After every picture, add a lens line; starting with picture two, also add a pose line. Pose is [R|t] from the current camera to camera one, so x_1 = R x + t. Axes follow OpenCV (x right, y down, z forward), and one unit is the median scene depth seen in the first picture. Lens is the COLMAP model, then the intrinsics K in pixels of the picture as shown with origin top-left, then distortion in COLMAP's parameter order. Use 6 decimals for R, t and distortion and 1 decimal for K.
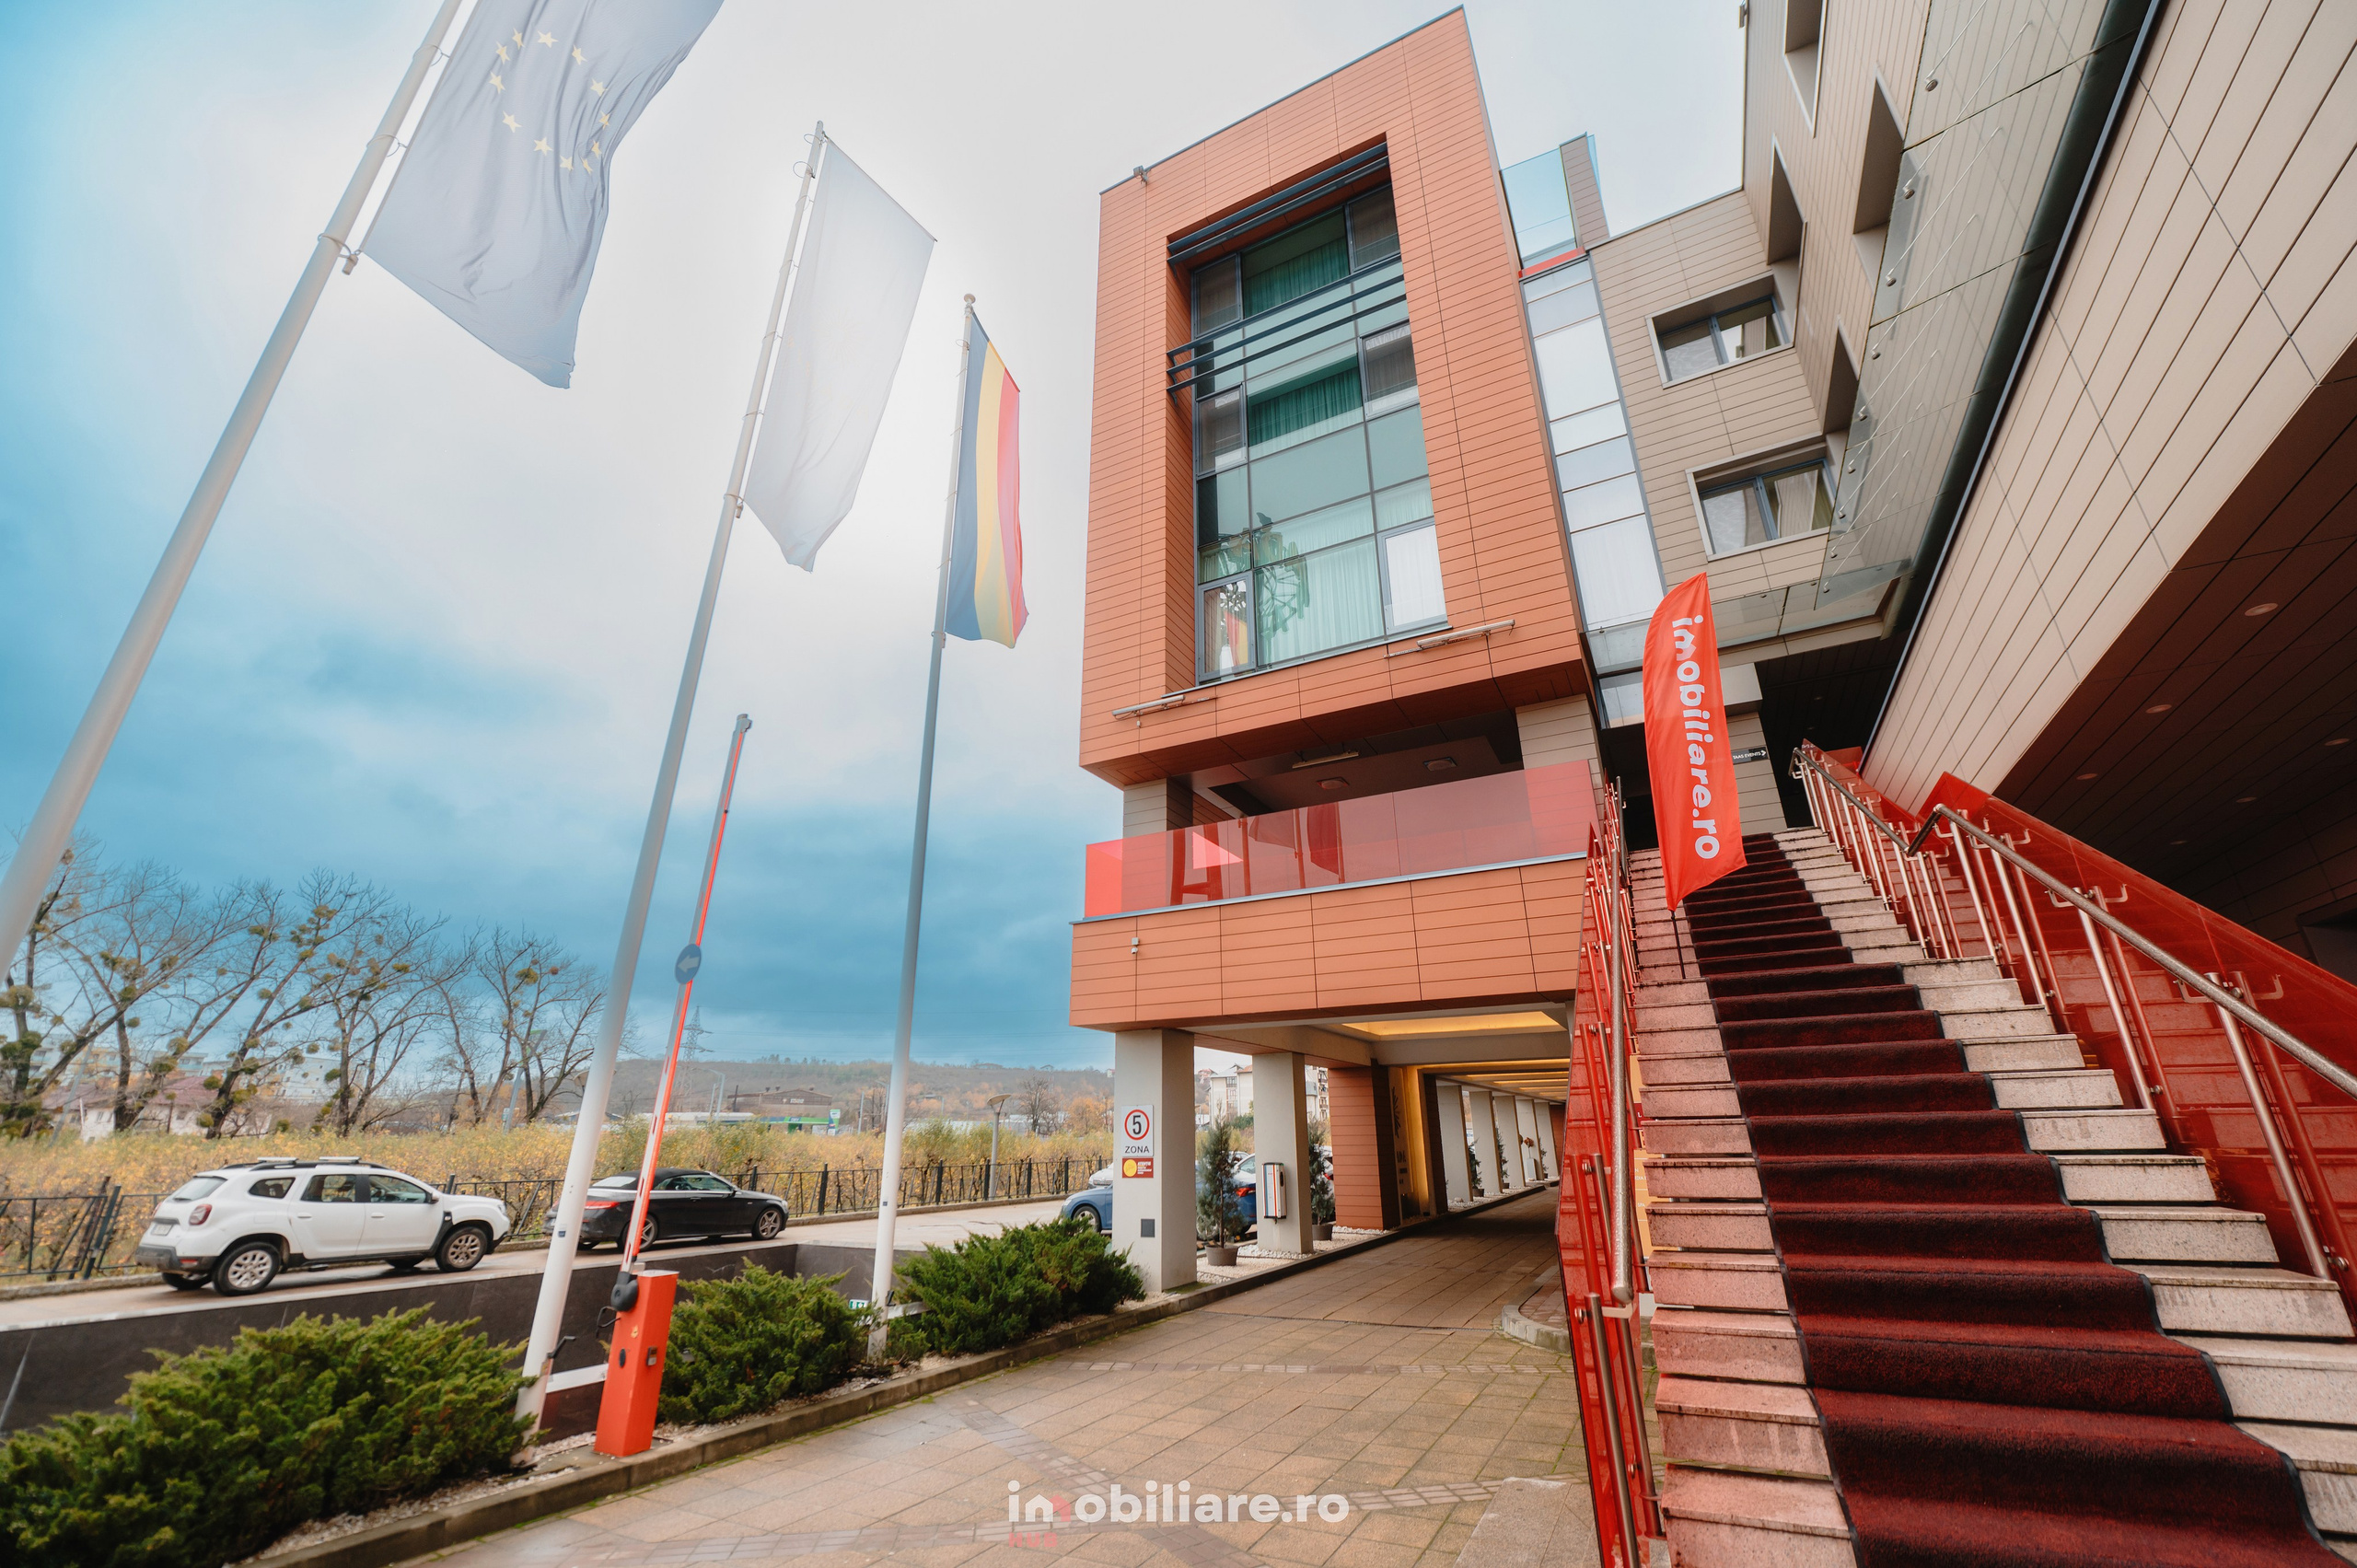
lens RADIAL K [[948.0, 0, 1187.0], [0, 948.0, 774.5], [0, 0, 1]] dist [-0.006276, -0.000895]
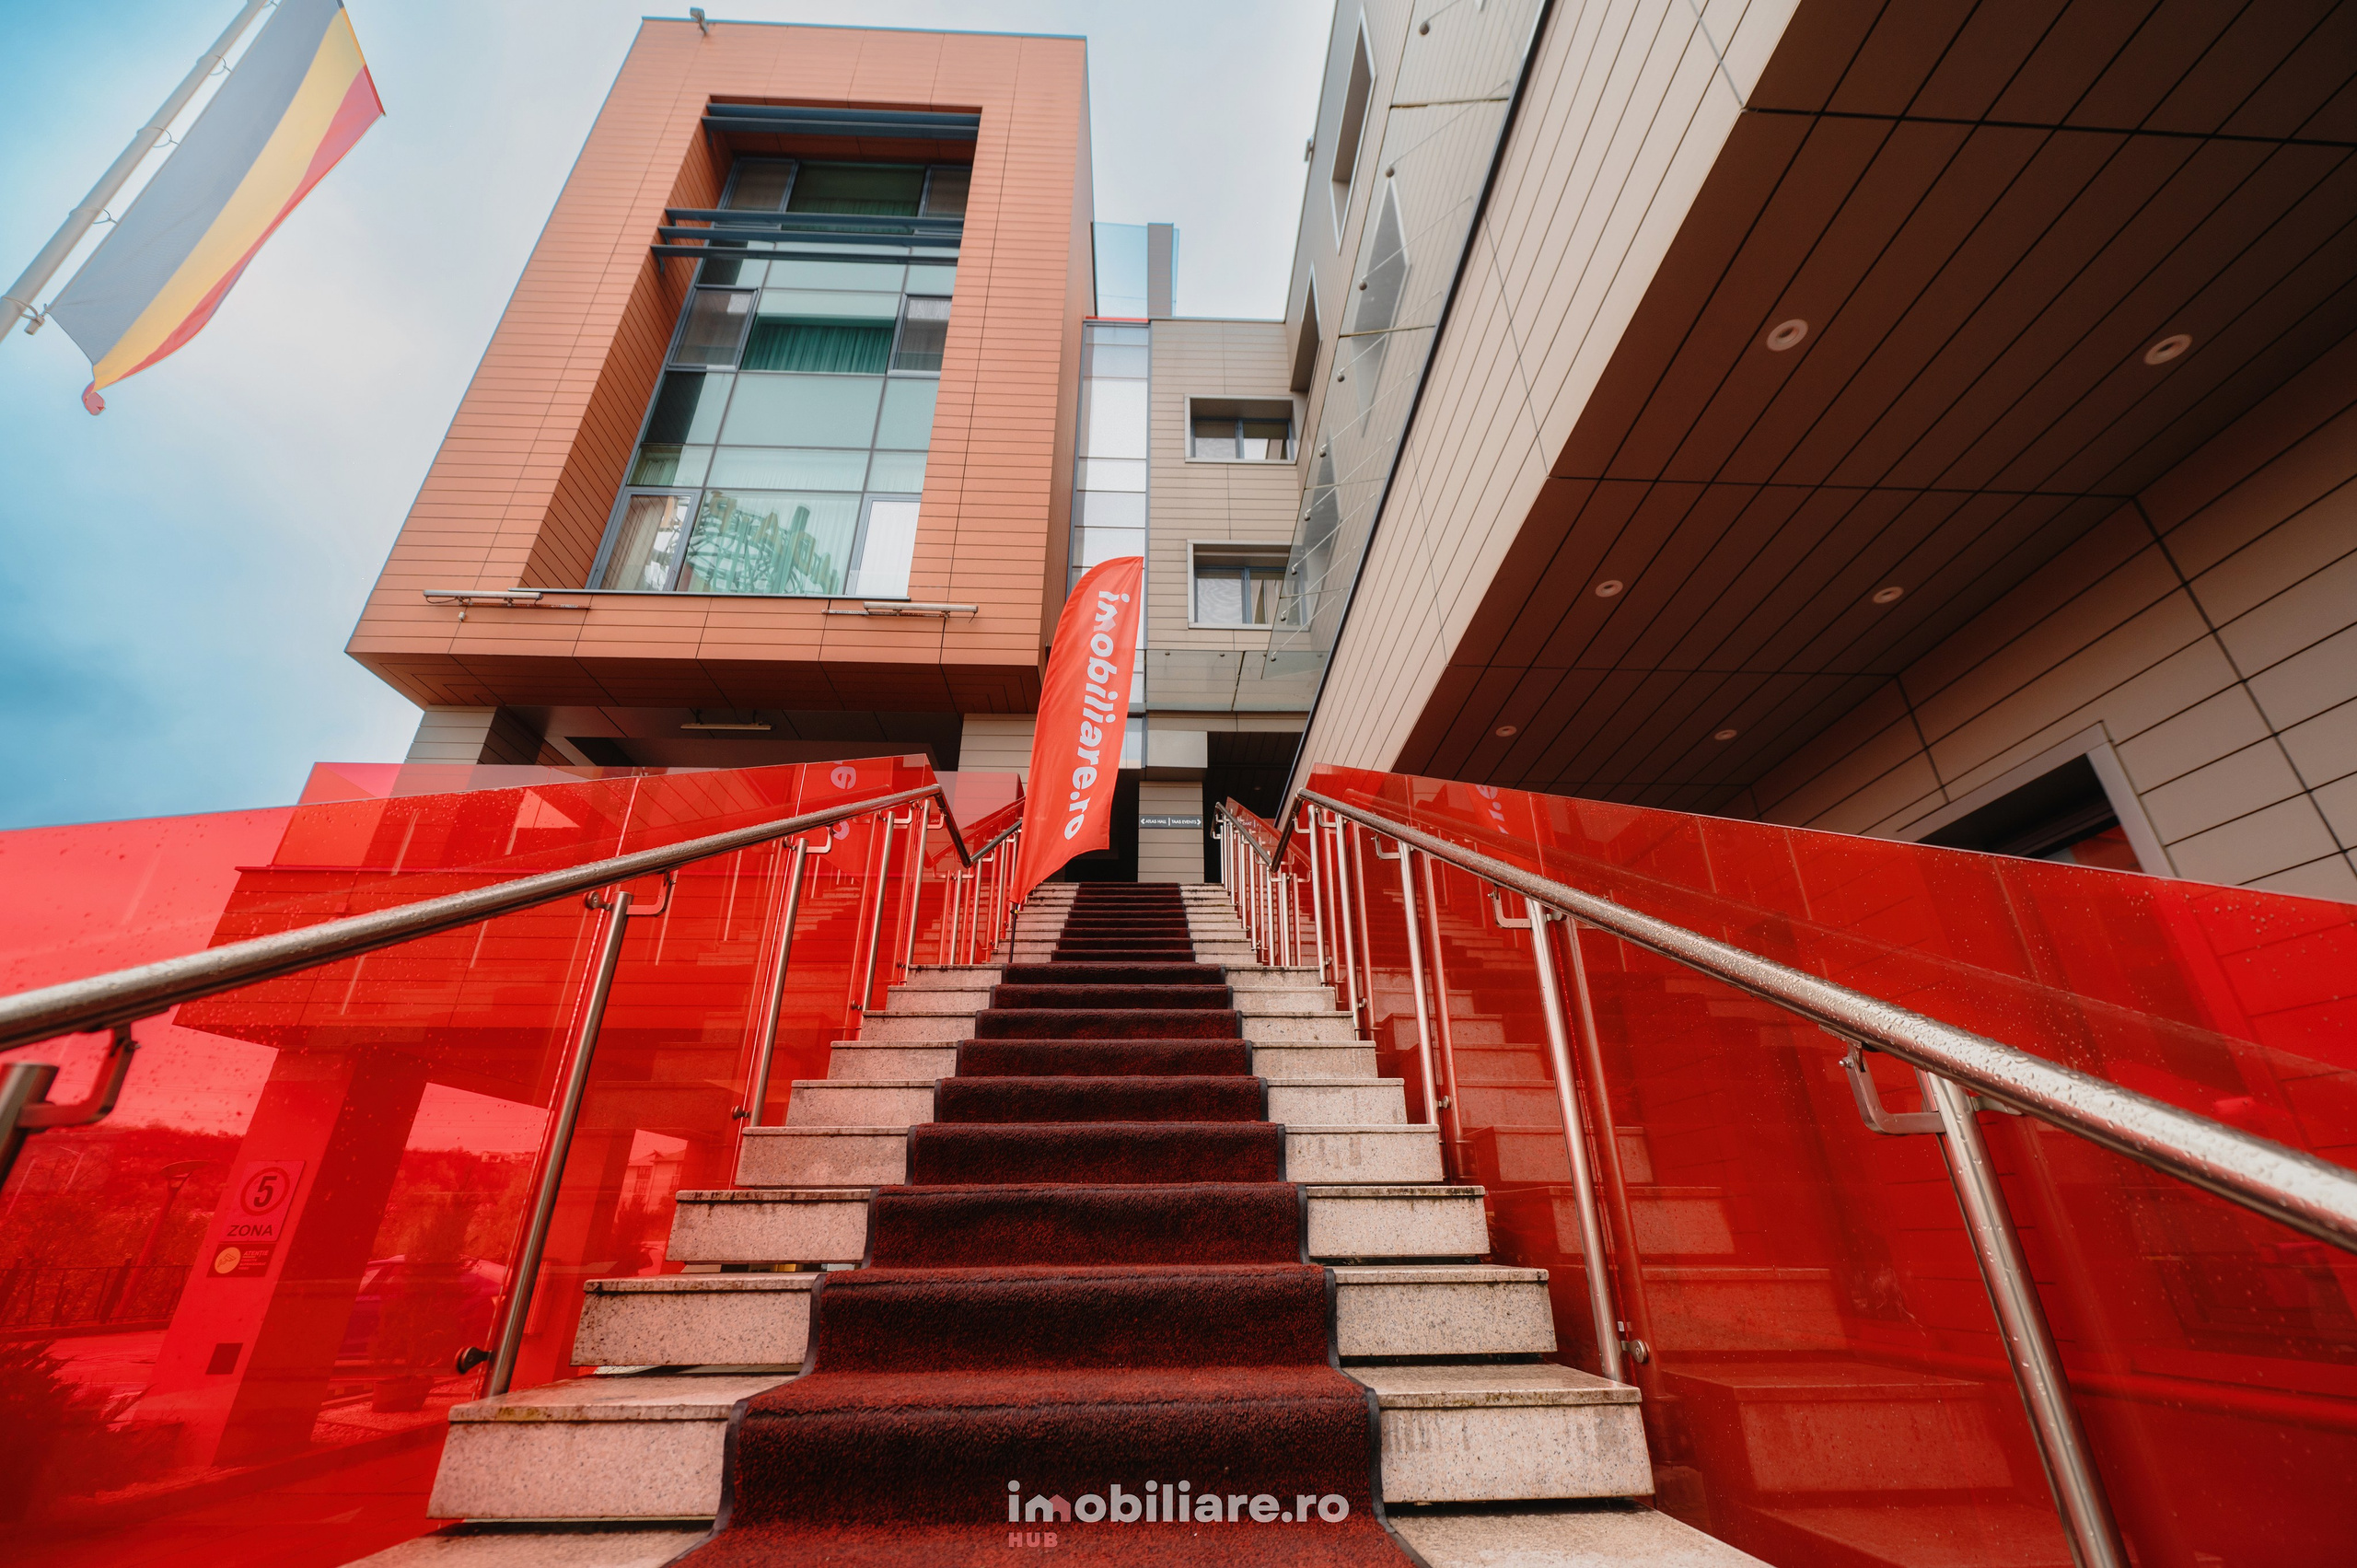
lens RADIAL K [[948.0, 0, 1187.0], [0, 948.0, 774.5], [0, 0, 1]] dist [-0.006276, -0.000895]
pose [[0.862992, 0.227372, 0.451161, 0.142811], [-0.184469, 0.973160, -0.137587, 0.067891], [-0.470336, 0.035511, 0.881773, 0.133190]]
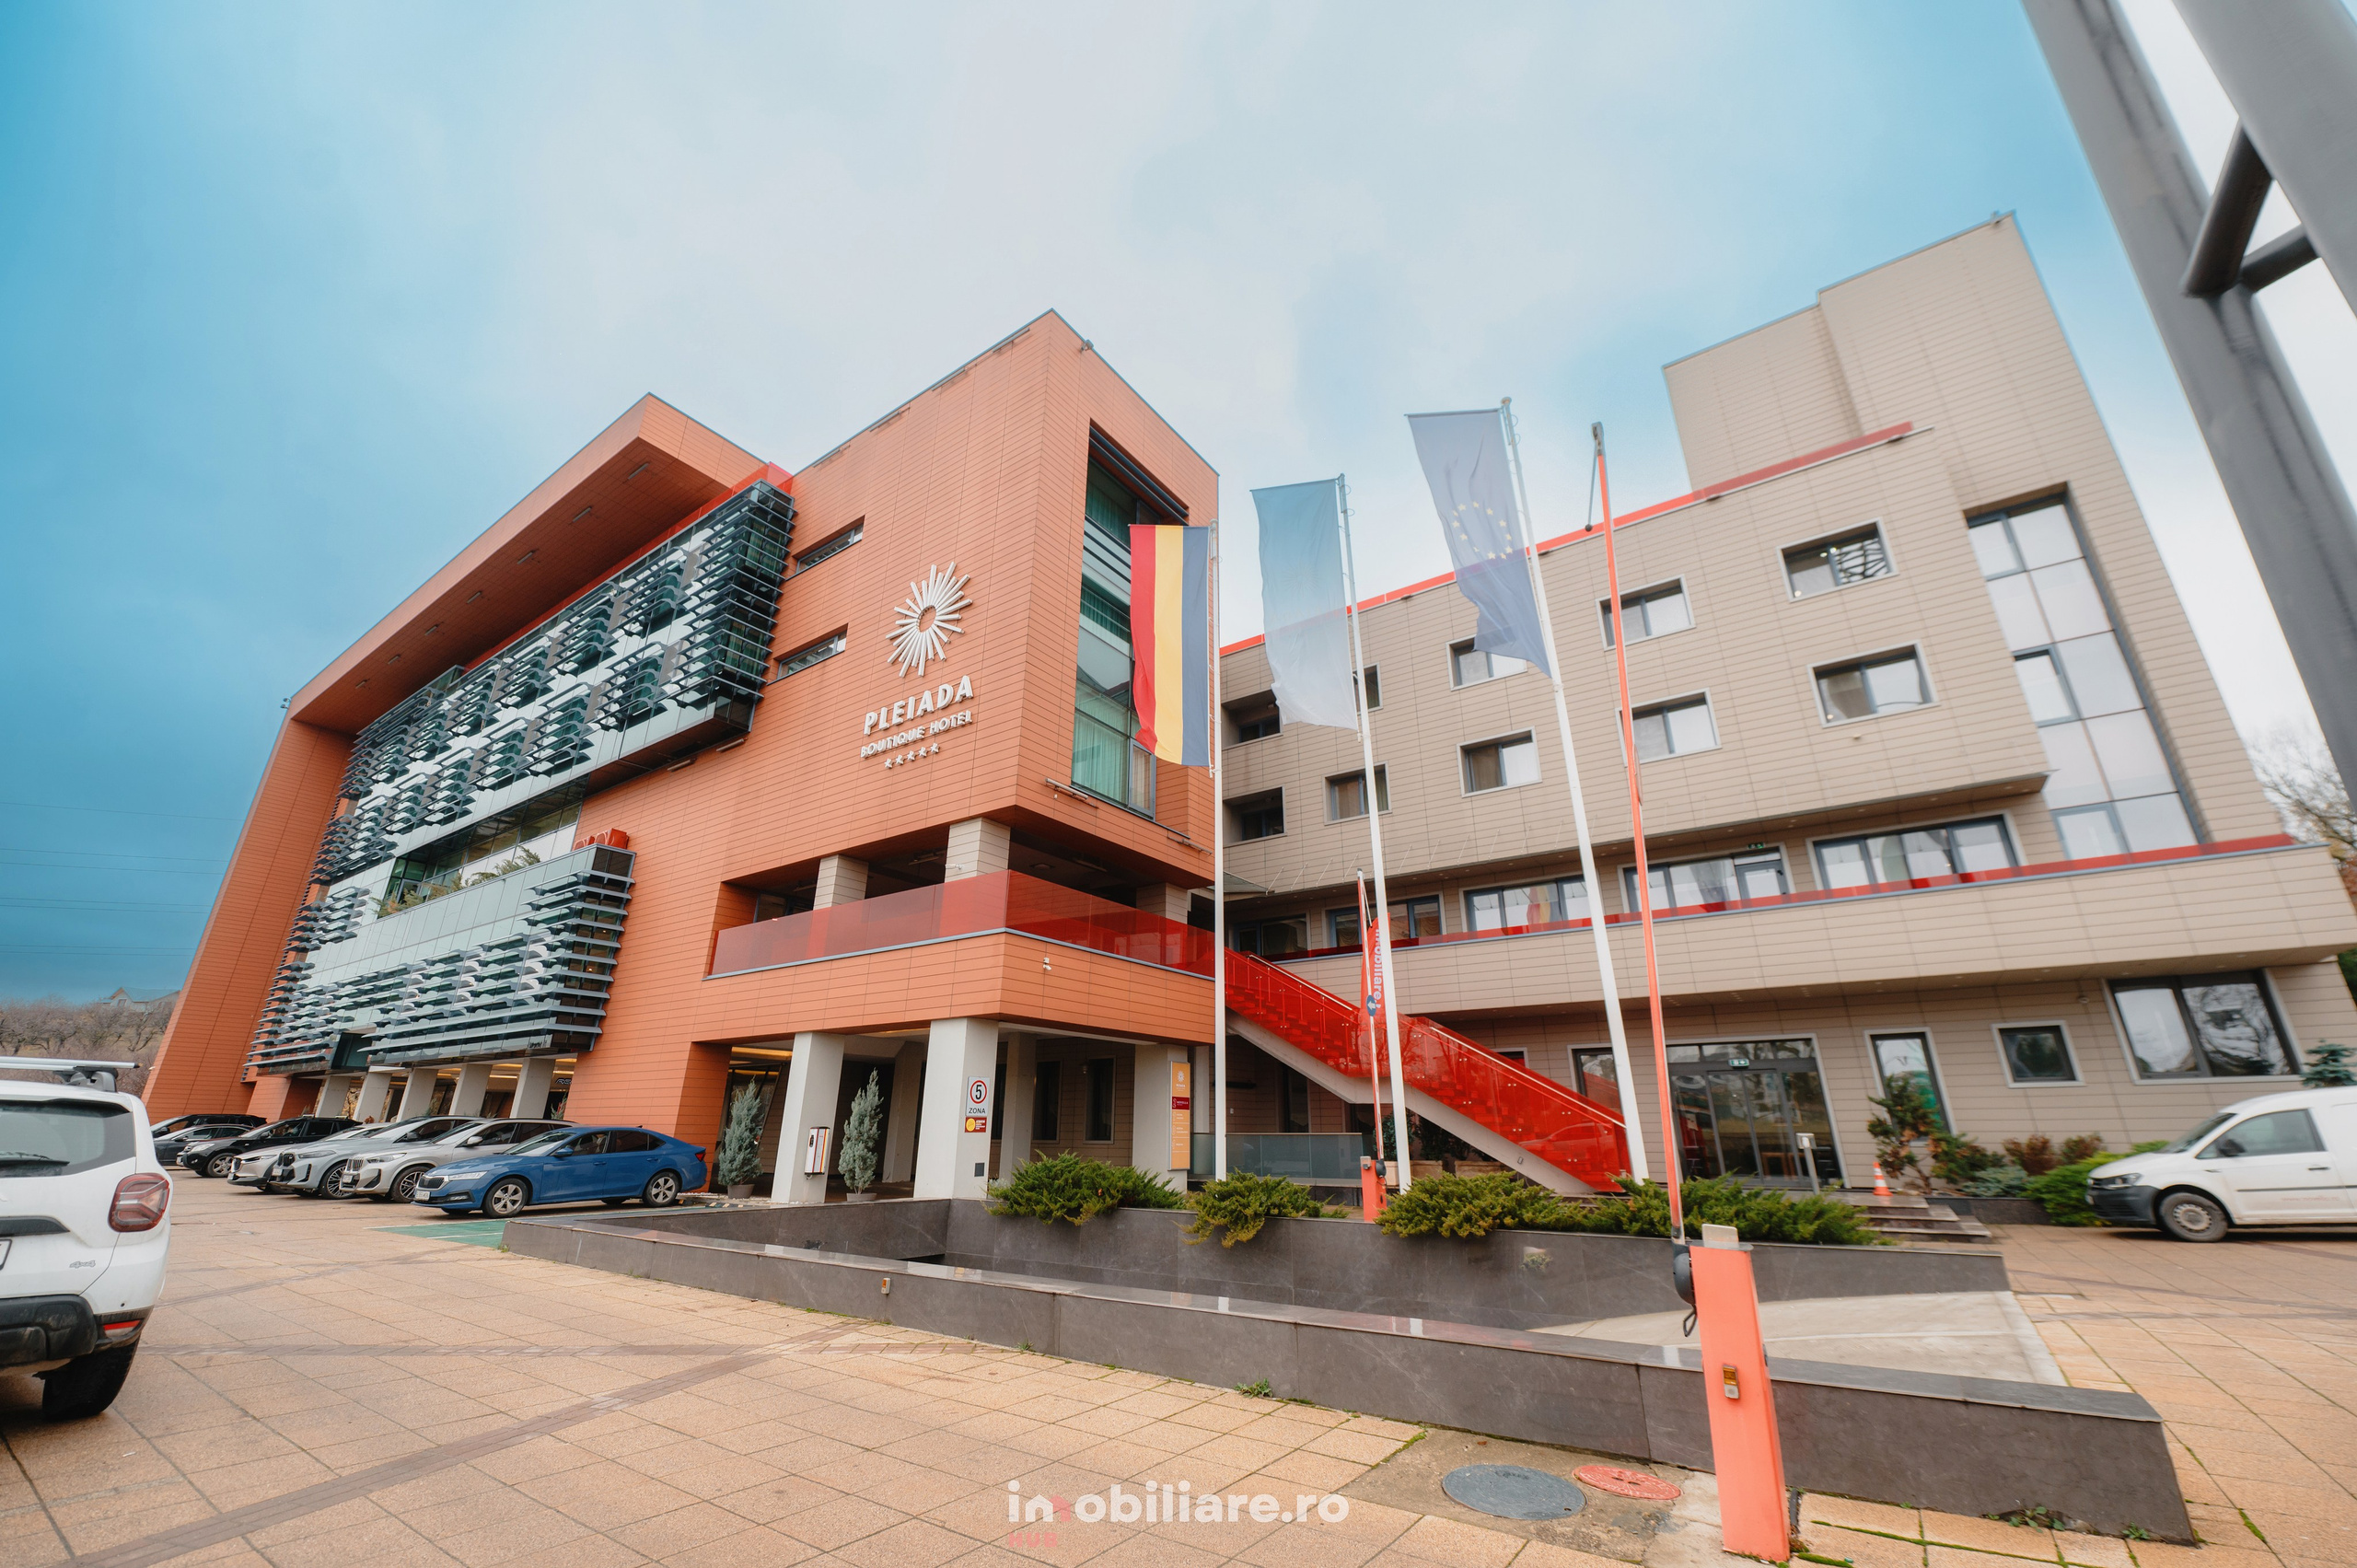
lens RADIAL K [[948.0, 0, 1187.0], [0, 948.0, 774.5], [0, 0, 1]] dist [-0.006276, -0.000895]
pose [[0.127115, 0.359718, 0.924362, -1.435427], [-0.366513, 0.883000, -0.293221, 0.273690], [-0.921689, -0.301518, 0.244084, 0.577041]]
